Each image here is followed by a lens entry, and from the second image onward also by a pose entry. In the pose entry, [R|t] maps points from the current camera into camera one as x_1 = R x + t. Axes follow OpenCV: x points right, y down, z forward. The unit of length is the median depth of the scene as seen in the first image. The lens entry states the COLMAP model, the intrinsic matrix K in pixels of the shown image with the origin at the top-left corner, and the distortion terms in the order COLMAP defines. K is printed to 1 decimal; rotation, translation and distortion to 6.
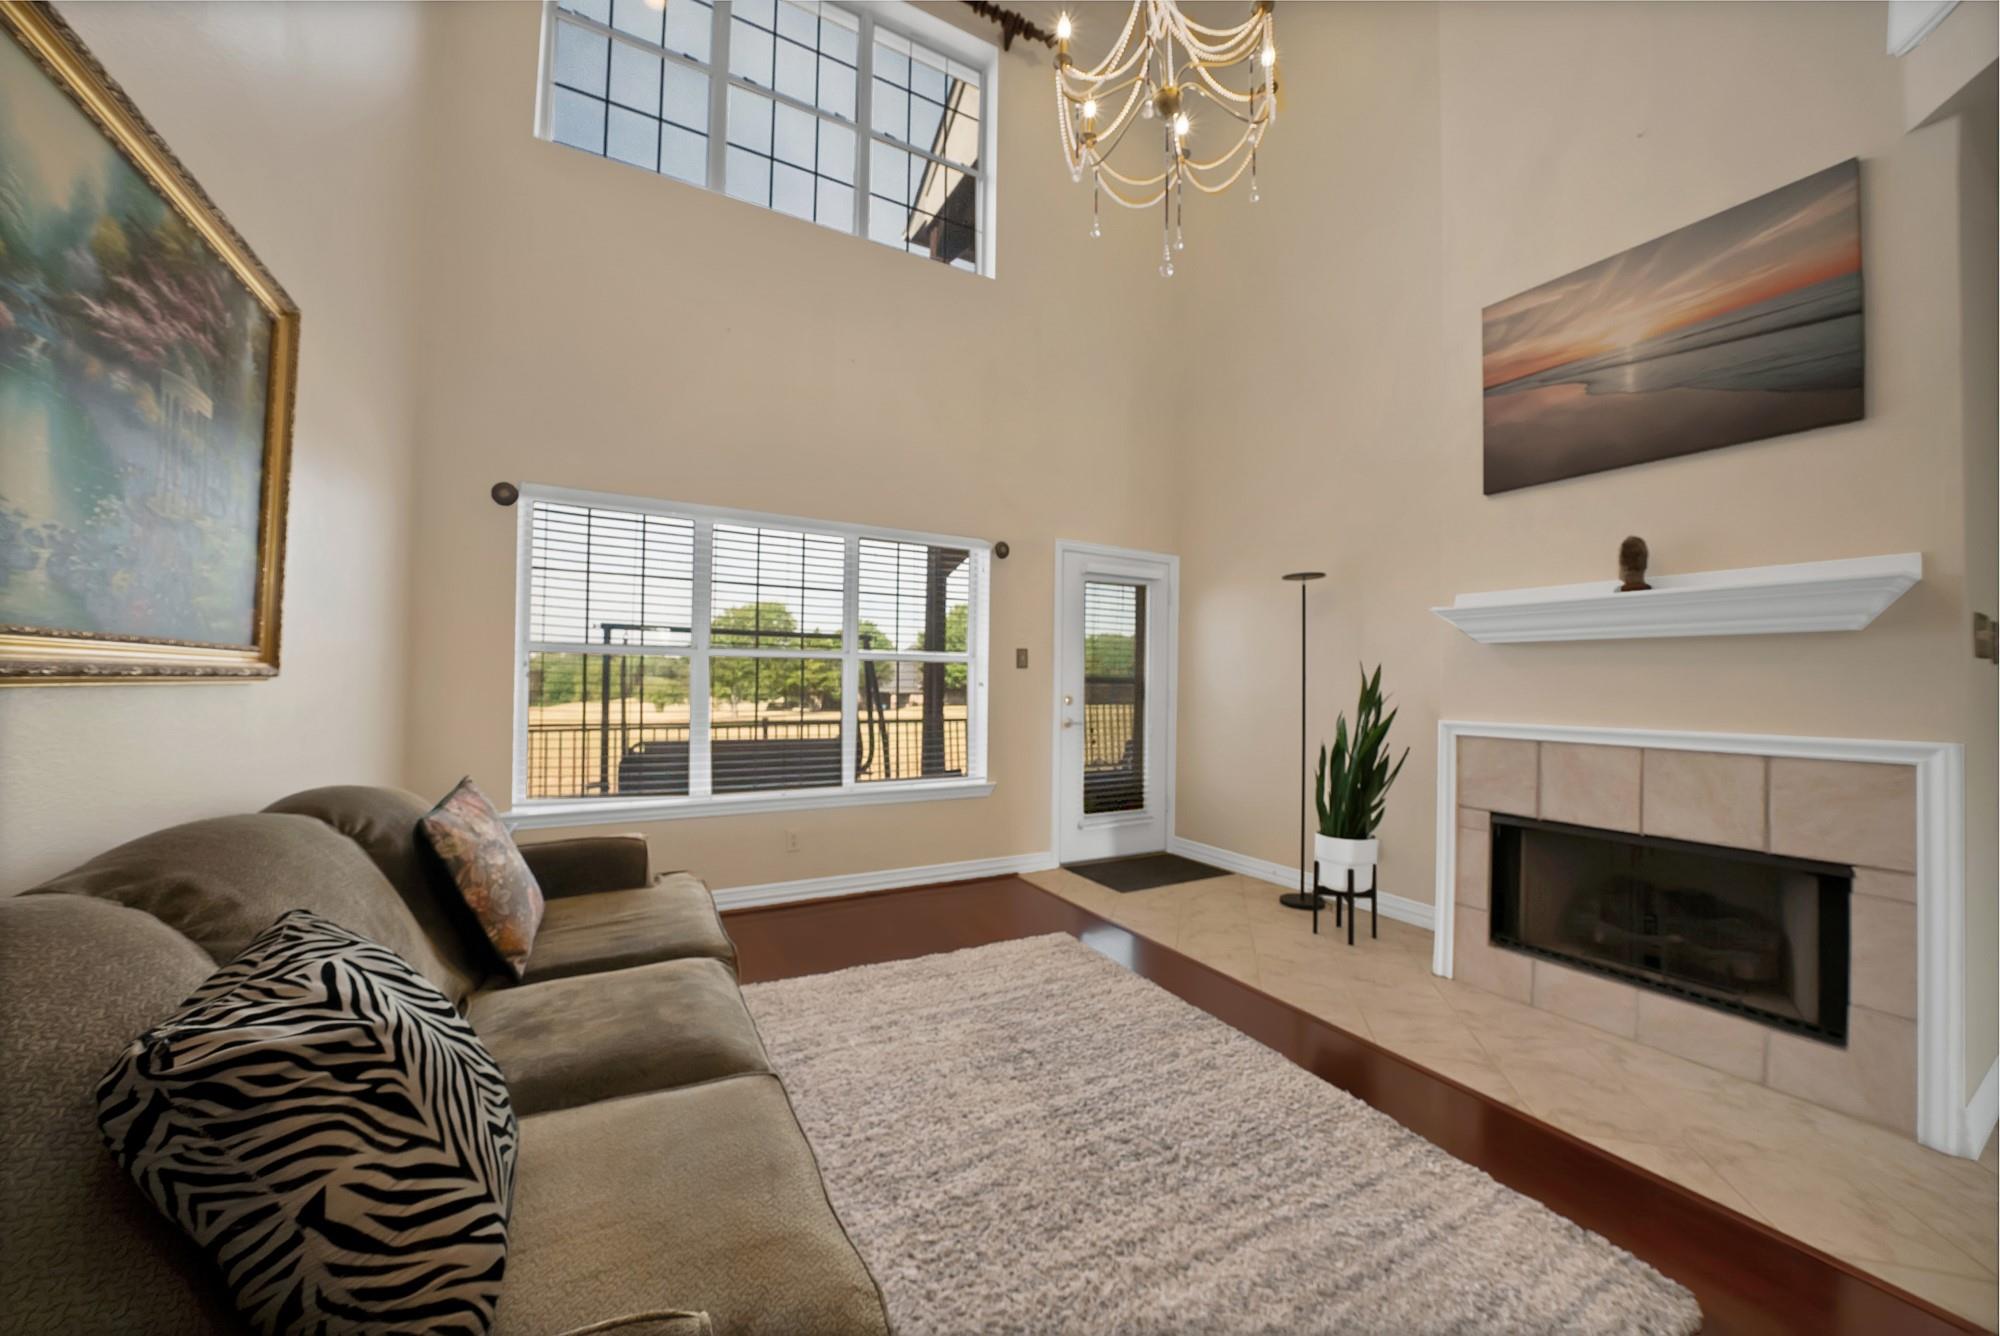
lens RADIAL K [[711.1, 0, 981.0], [0, 711.1, 665.4], [0, 0, 1]] dist [-0.016783, 0.000872]
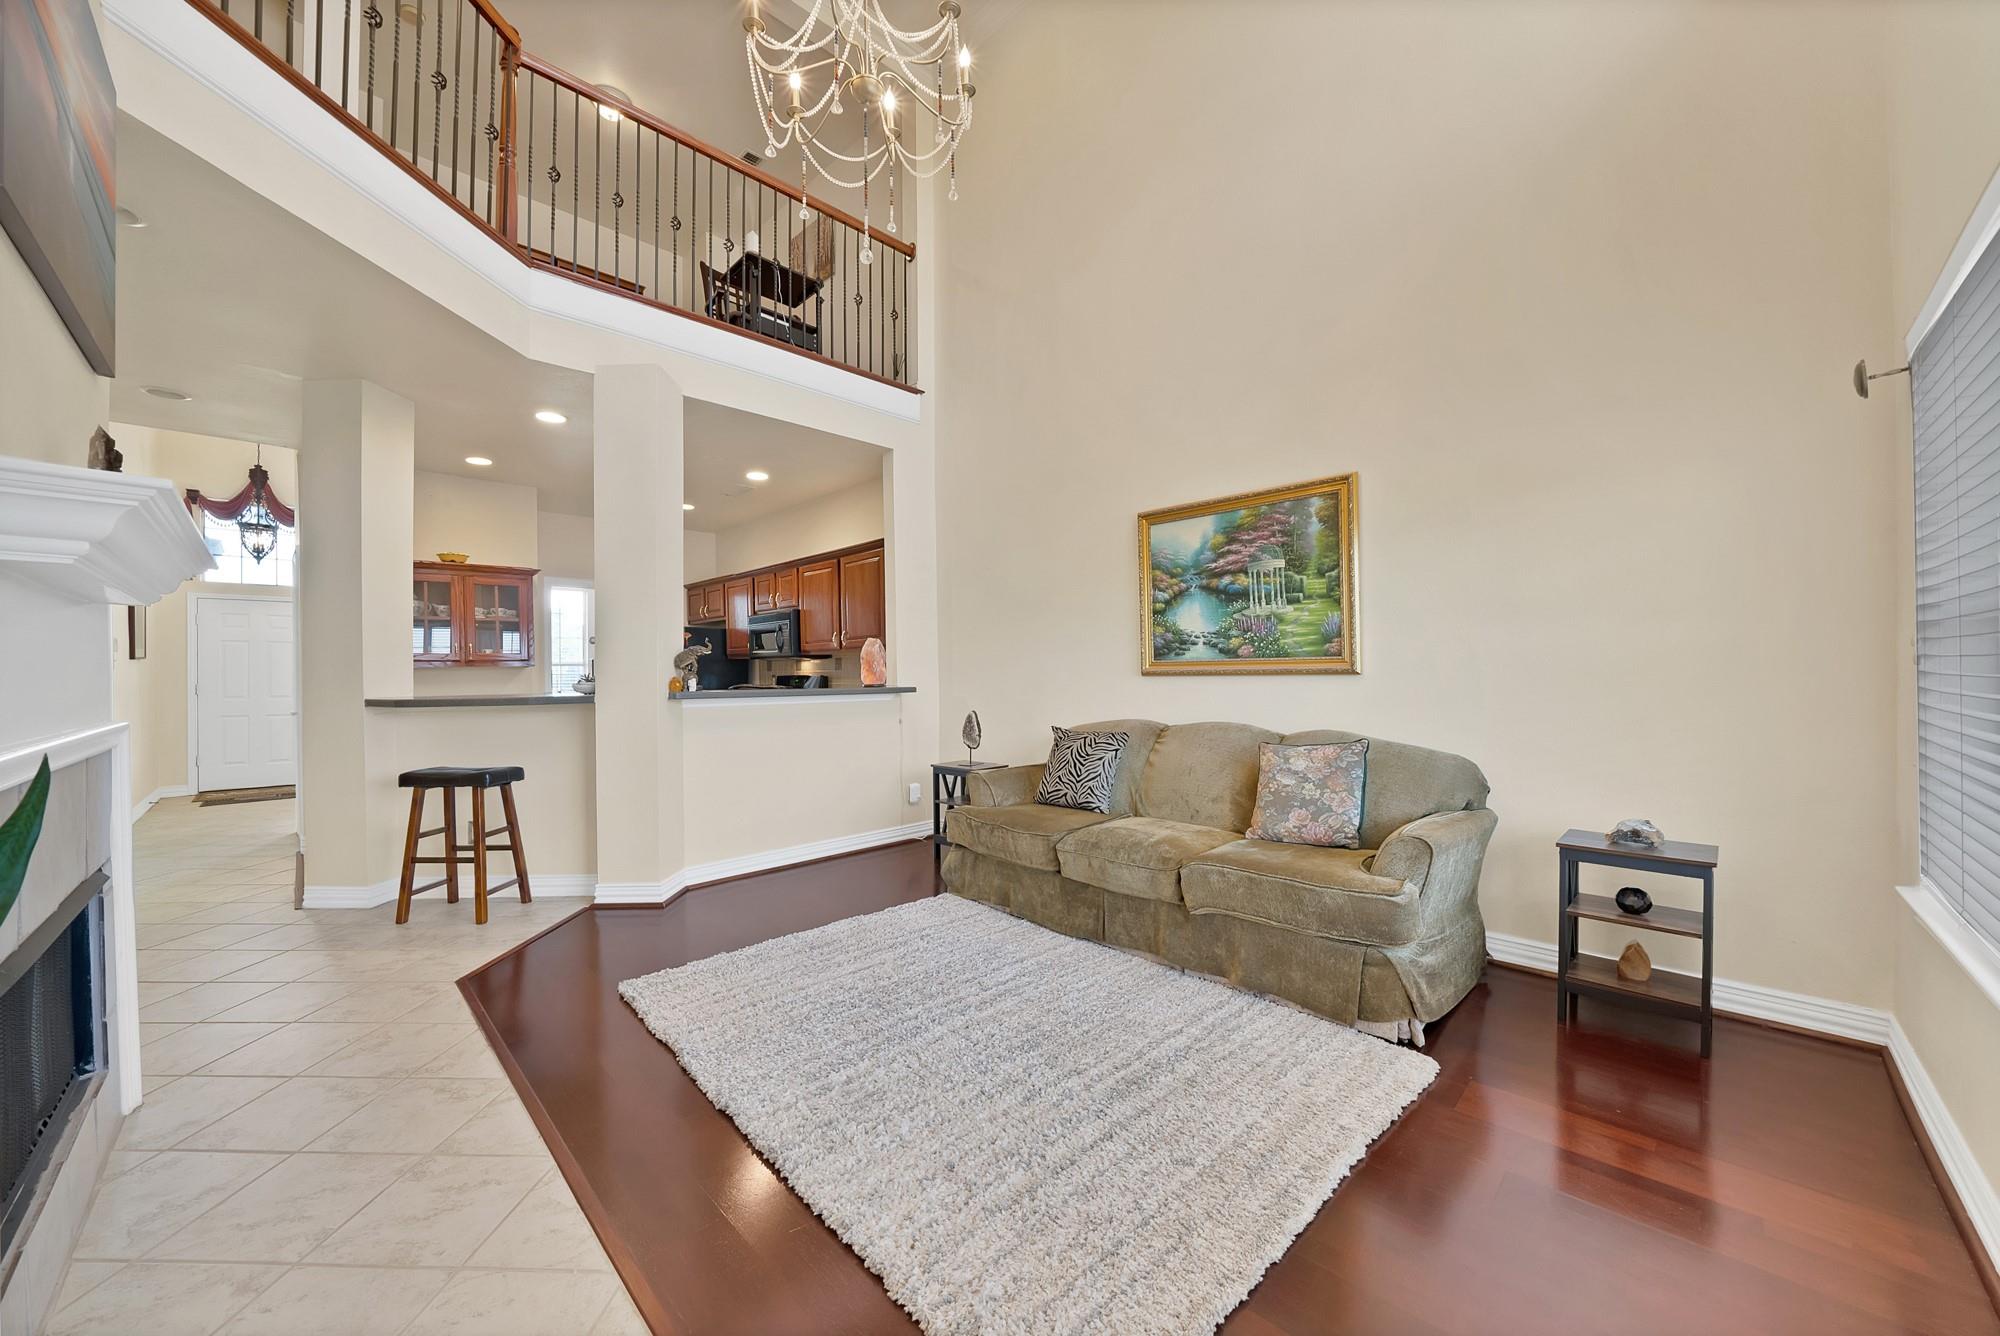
lens RADIAL K [[711.1, 0, 988.6], [0, 711.1, 676.1], [0, 0, 1]] dist [-0.016783, 0.000872]
pose [[-0.958528, -0.011910, -0.284750, 0.353789], [-0.003715, 0.999564, -0.029300, 0.063358], [0.284974, -0.027027, -0.958154, 1.857419]]
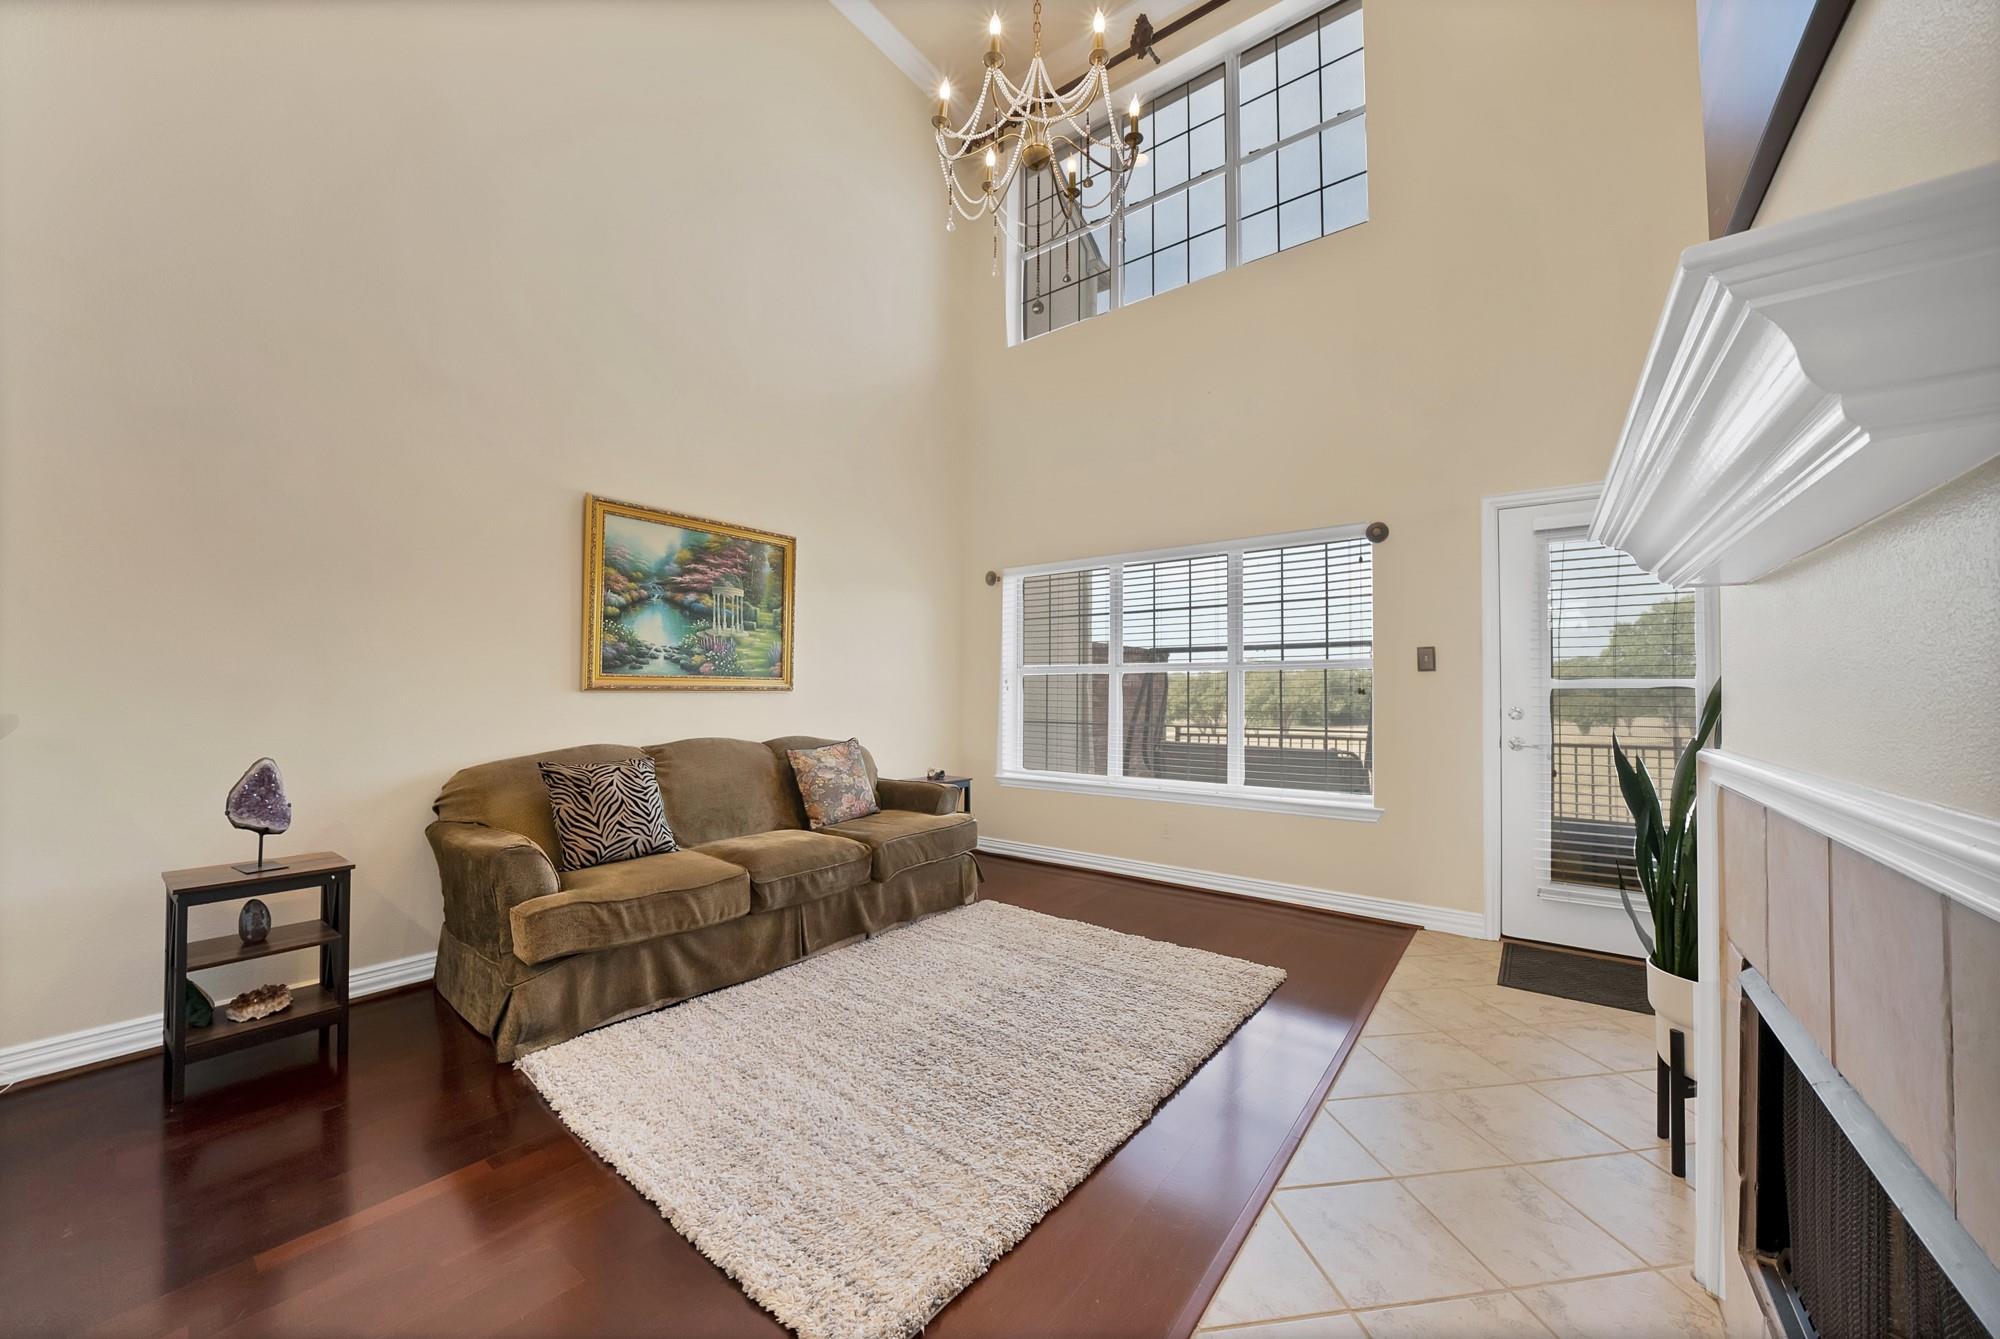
lens RADIAL K [[711.1, 0, 1002.8], [0, 711.1, 670.4], [0, 0, 1]] dist [-0.016783, 0.000872]
pose [[0.415048, -0.040061, -0.908917, 1.134798], [0.023103, 0.999172, -0.033489, 0.034987], [0.909506, -0.007099, 0.415630, 0.461377]]
